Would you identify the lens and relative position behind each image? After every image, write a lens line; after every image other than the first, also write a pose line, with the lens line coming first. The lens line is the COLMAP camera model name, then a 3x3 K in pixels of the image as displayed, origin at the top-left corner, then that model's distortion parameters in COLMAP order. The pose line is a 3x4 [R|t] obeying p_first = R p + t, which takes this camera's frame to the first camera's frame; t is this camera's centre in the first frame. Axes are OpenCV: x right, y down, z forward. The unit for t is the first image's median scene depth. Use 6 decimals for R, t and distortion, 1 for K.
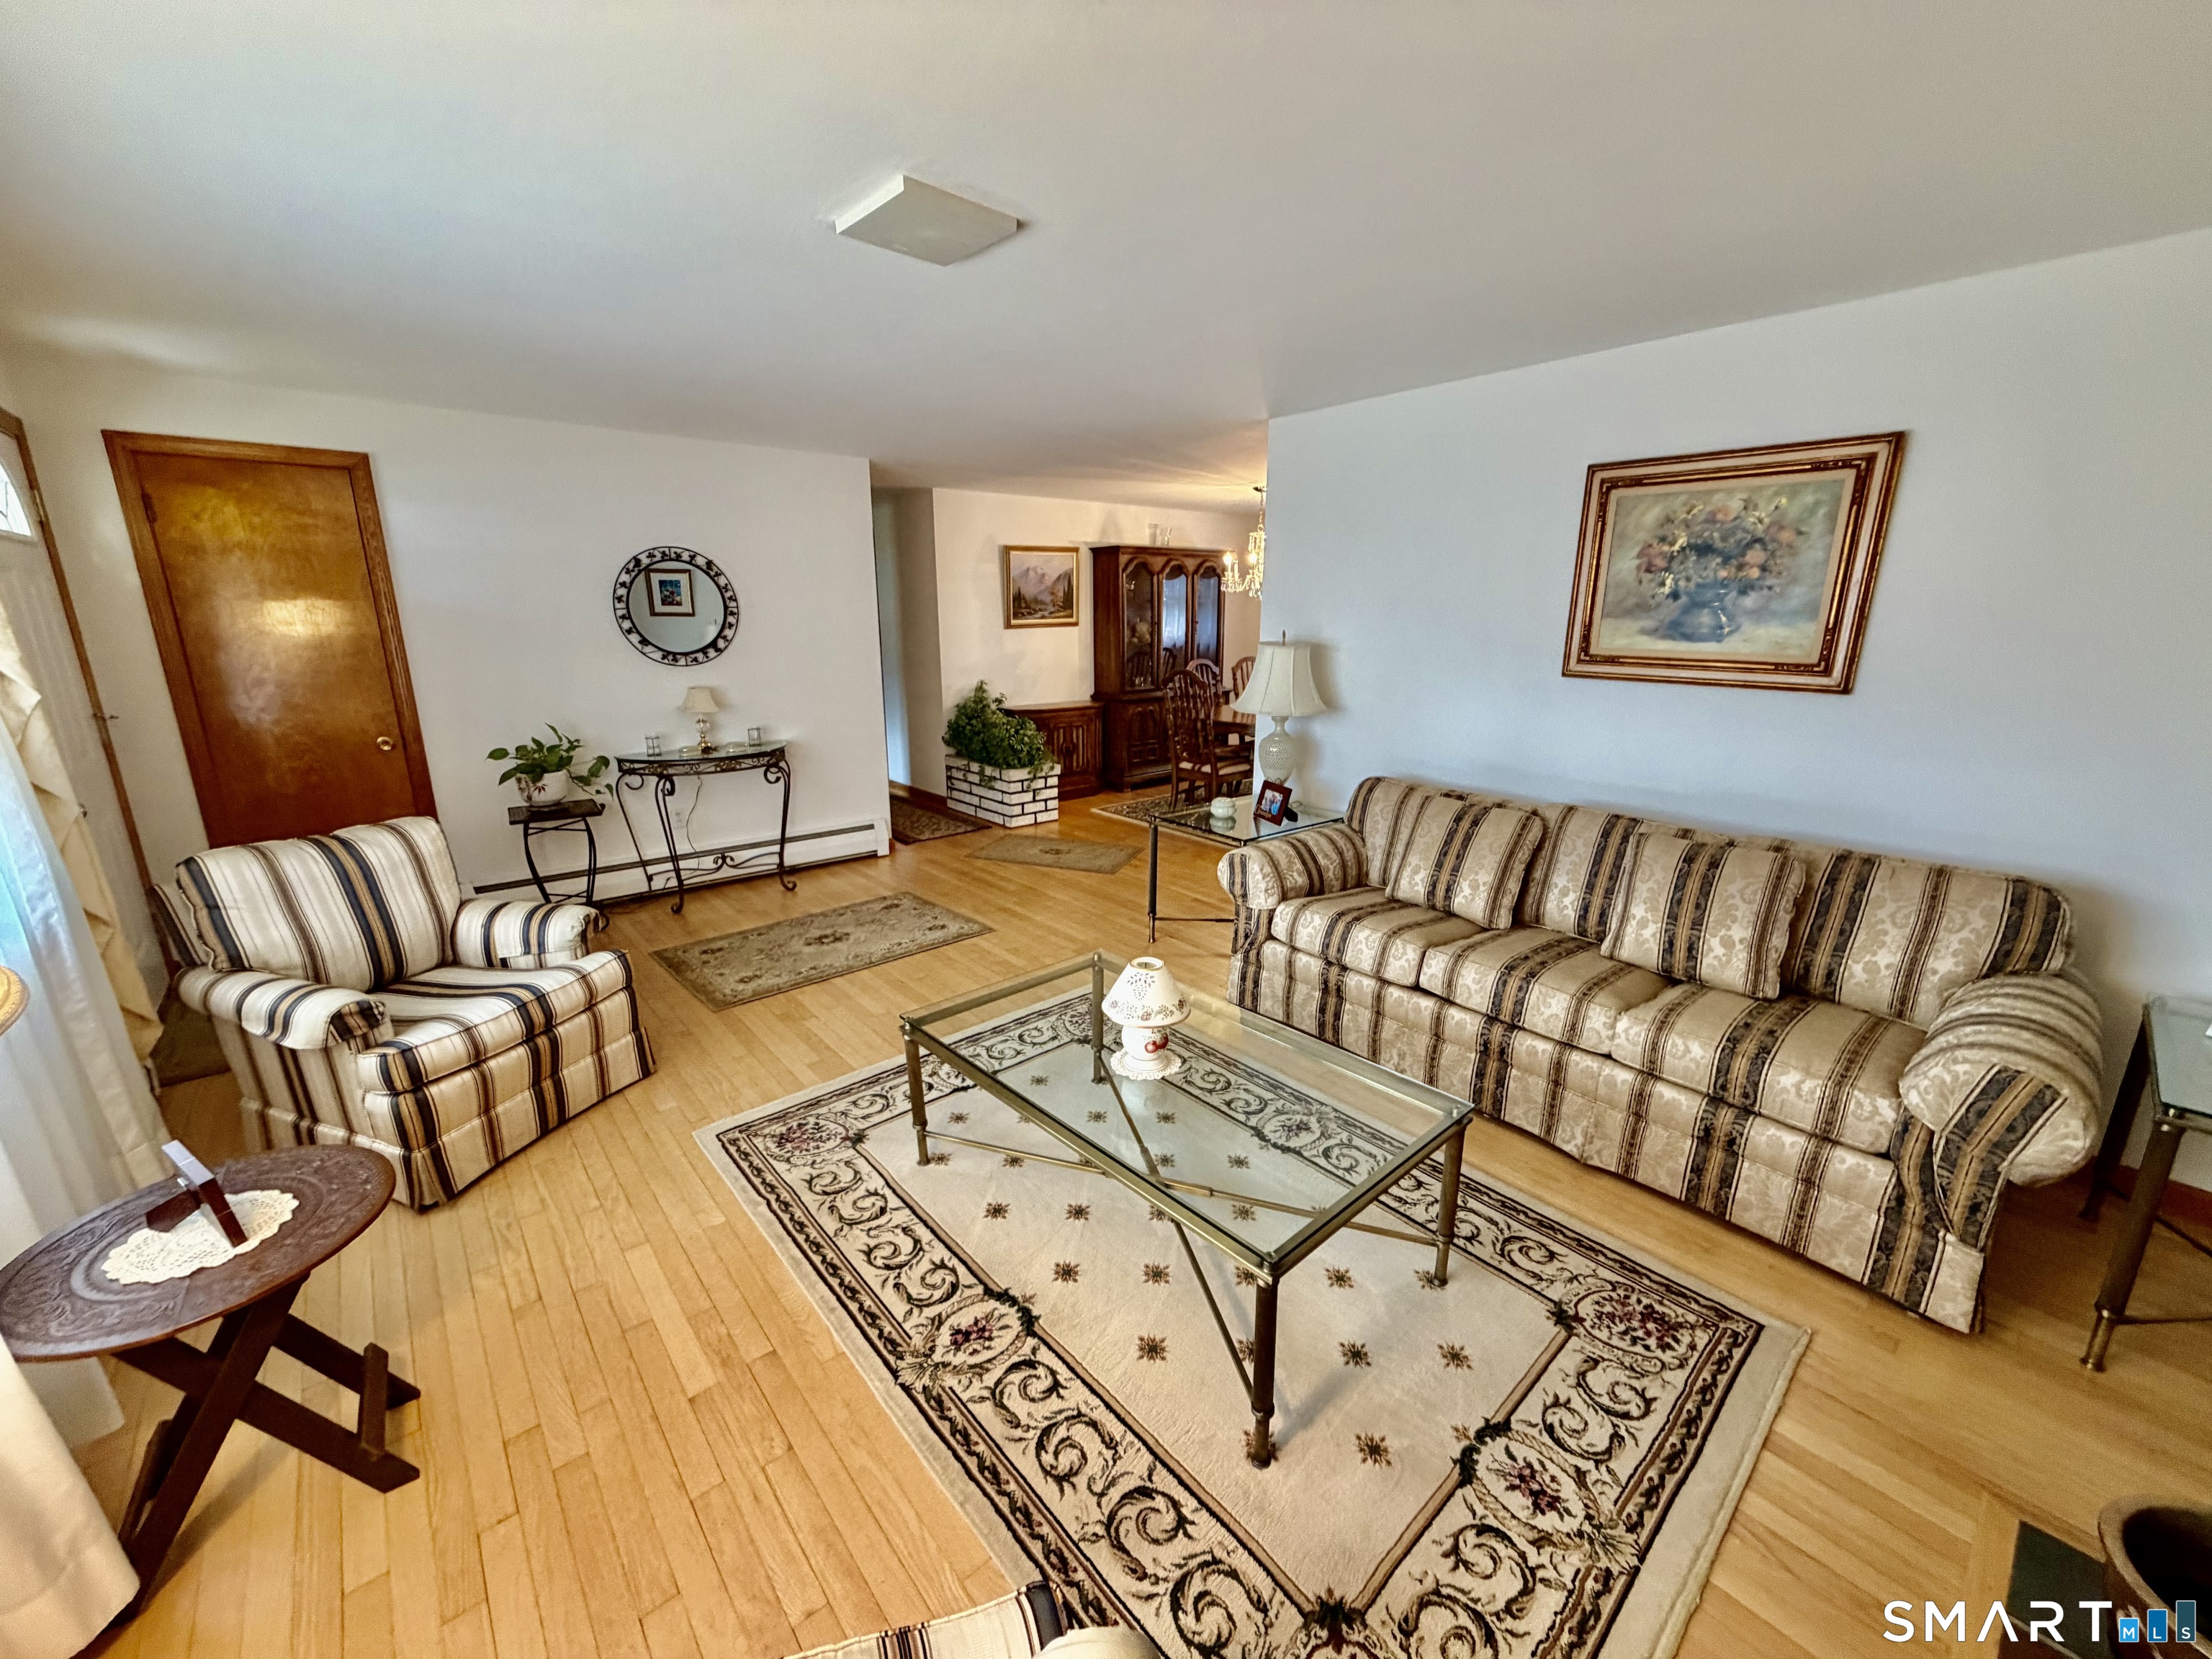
lens RADIAL K [[879.4, 0, 1106.0], [0, 879.4, 829.5], [0, 0, 1]] dist [-0.001423, 0.000568]
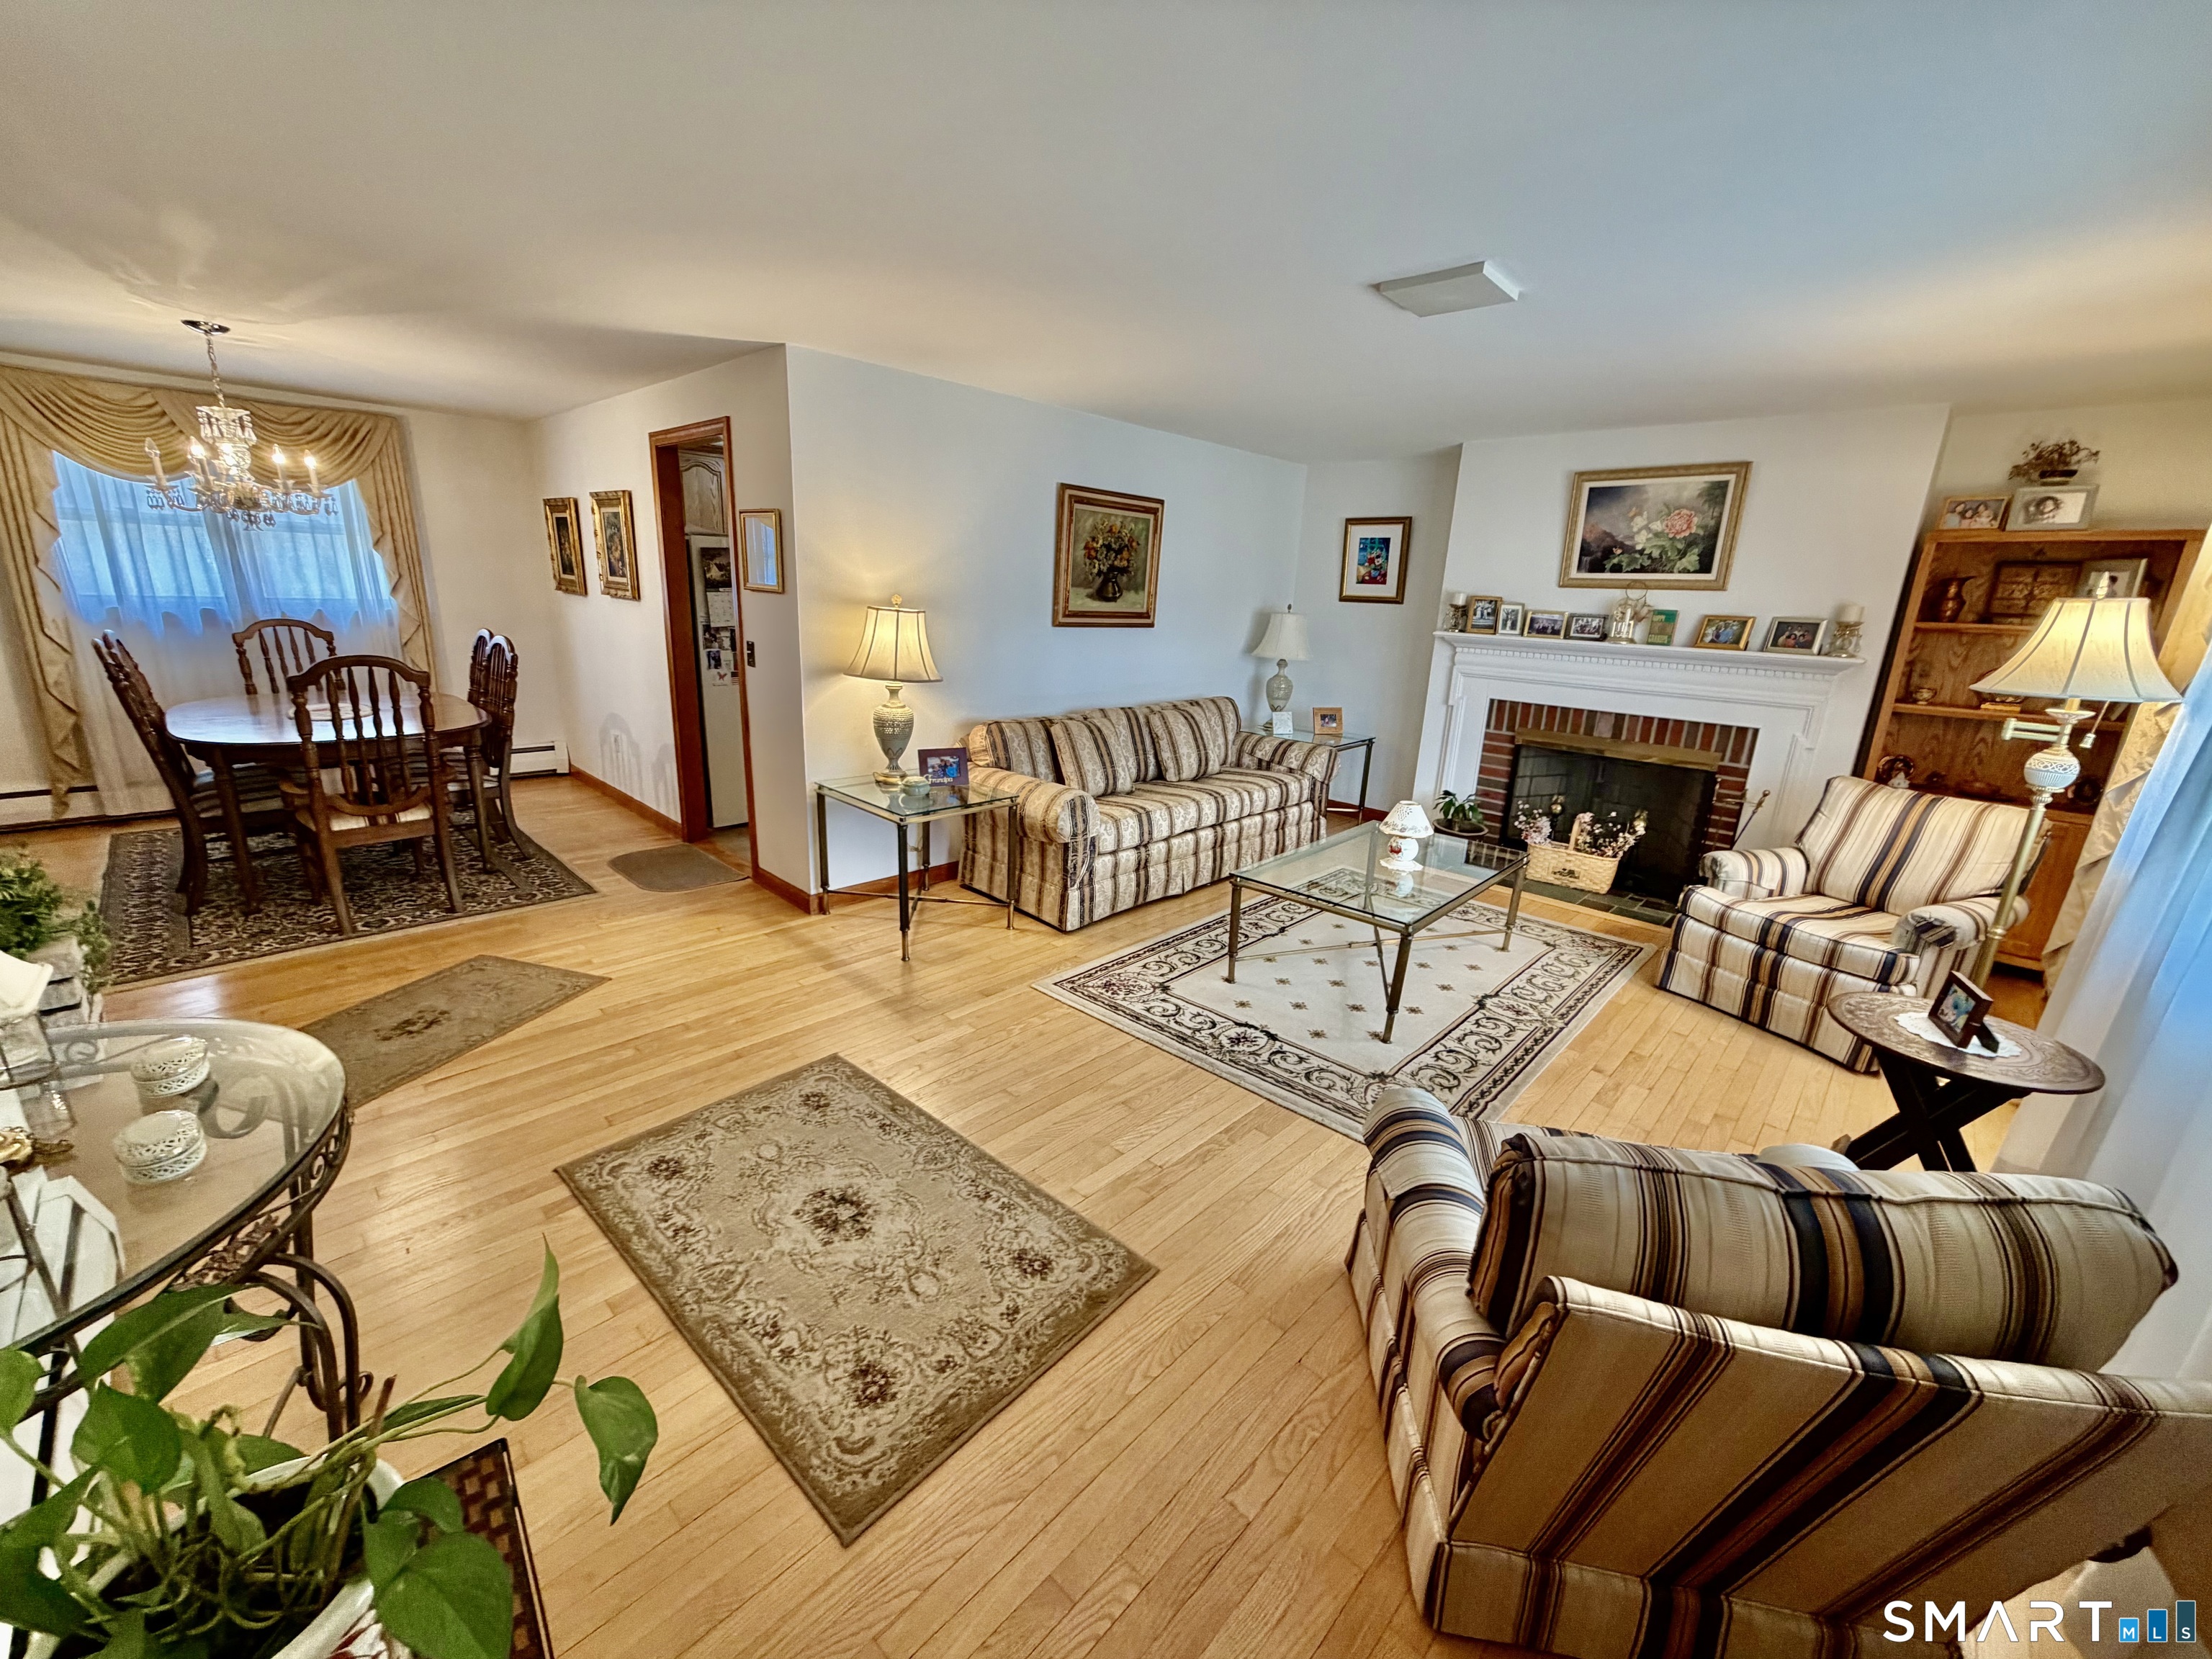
lens RADIAL K [[879.4, 0, 1106.0], [0, 879.4, 829.5], [0, 0, 1]] dist [-0.001423, 0.000568]
pose [[-0.100162, -0.266042, 0.958744, -0.687614], [0.204339, 0.937549, 0.281508, -0.177405], [-0.973762, 0.224105, -0.039544, 0.738611]]
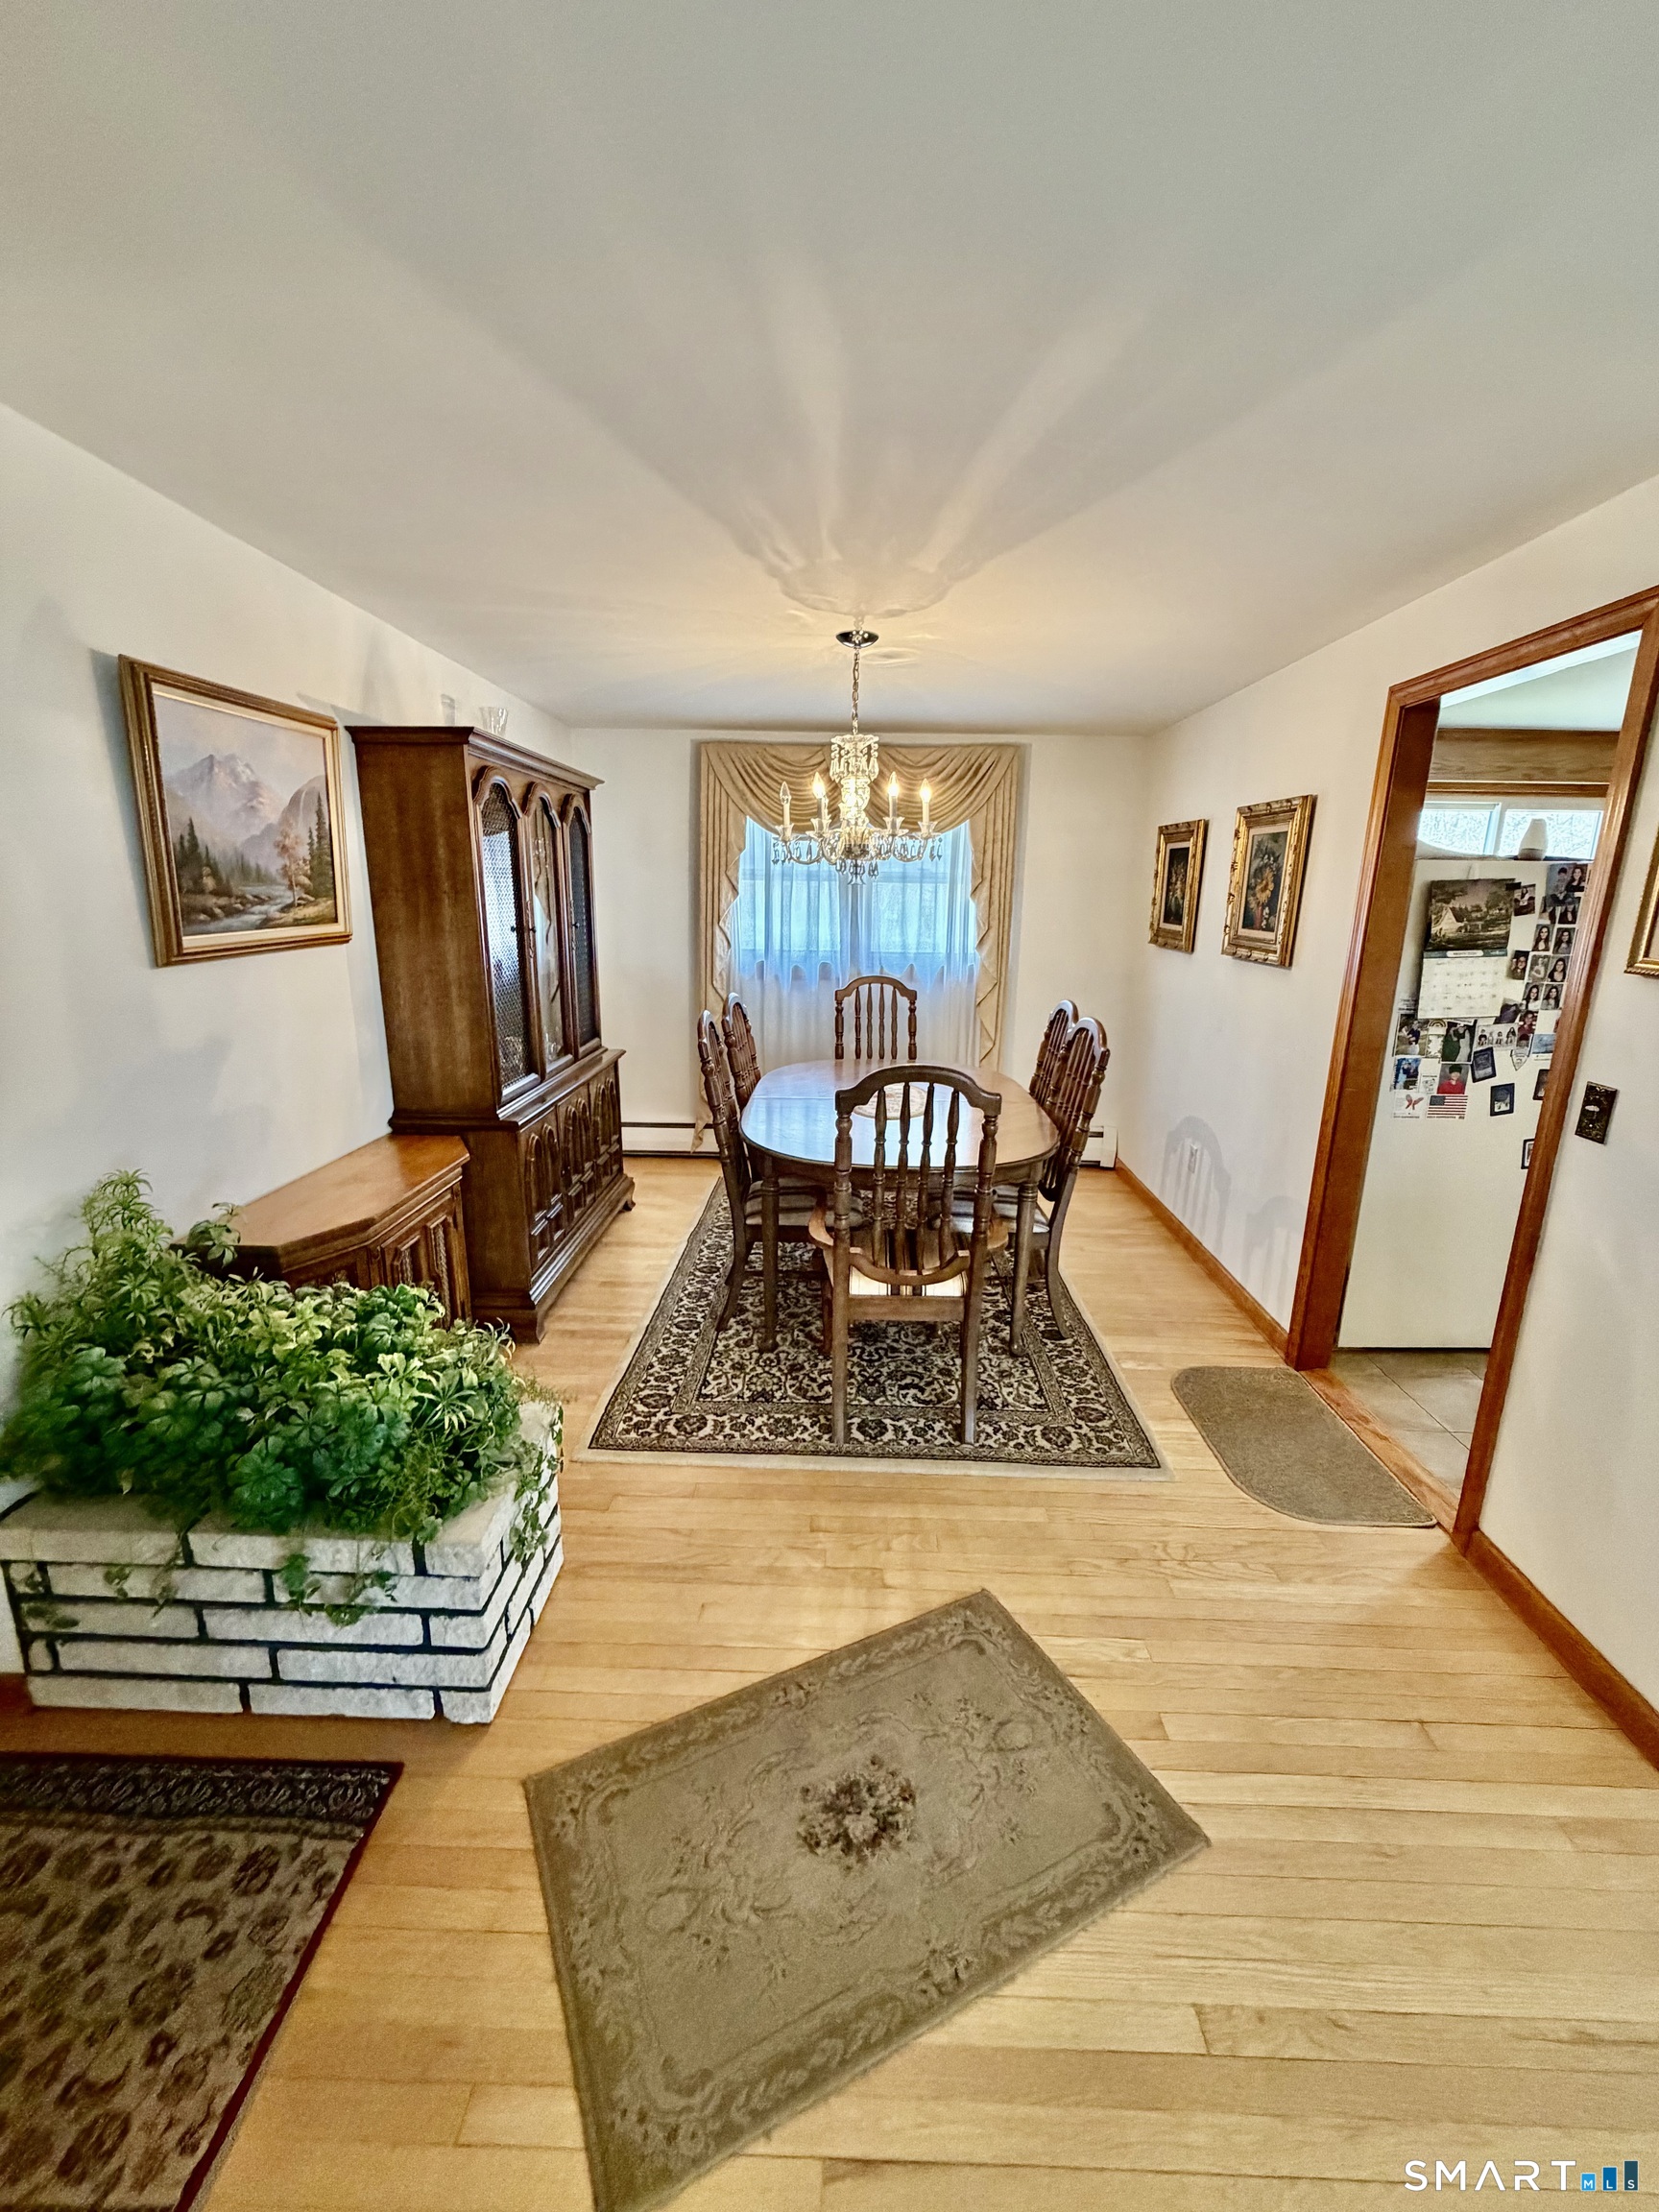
lens RADIAL K [[879.4, 0, 829.5], [0, 879.4, 1106.0], [0, 0, 1]] dist [-0.001423, 0.000568]
pose [[0.664779, -0.162656, 0.729117, -0.275706], [0.166359, 0.983733, 0.067778, -0.253517], [-0.728282, 0.076238, 0.681024, 0.991597]]
